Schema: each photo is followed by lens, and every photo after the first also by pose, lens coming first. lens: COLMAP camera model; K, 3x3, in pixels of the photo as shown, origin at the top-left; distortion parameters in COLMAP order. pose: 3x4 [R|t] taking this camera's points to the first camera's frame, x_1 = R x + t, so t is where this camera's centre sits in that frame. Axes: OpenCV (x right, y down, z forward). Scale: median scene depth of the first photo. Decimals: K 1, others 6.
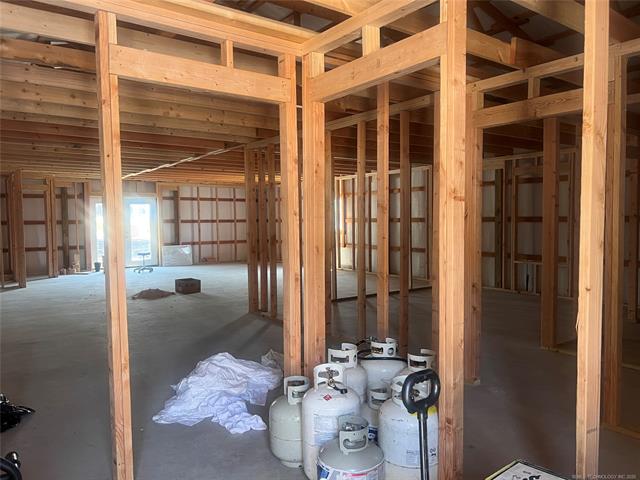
lens RADIAL K [[480.1, 0, 318.4], [0, 480.1, 249.4], [0, 0, 1]] dist [0.048347, -0.057103]
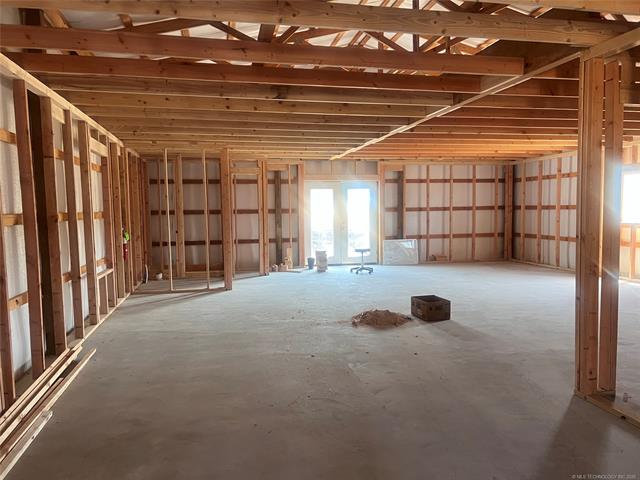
lens RADIAL K [[480.1, 0, 320.7], [0, 480.1, 242.0], [0, 0, 1]] dist [0.048347, -0.057103]
pose [[0.914640, 0.024455, -0.403528, -0.098904], [-0.019805, 0.999681, 0.015694, -0.014850], [0.403783, -0.006362, 0.914833, 0.230894]]
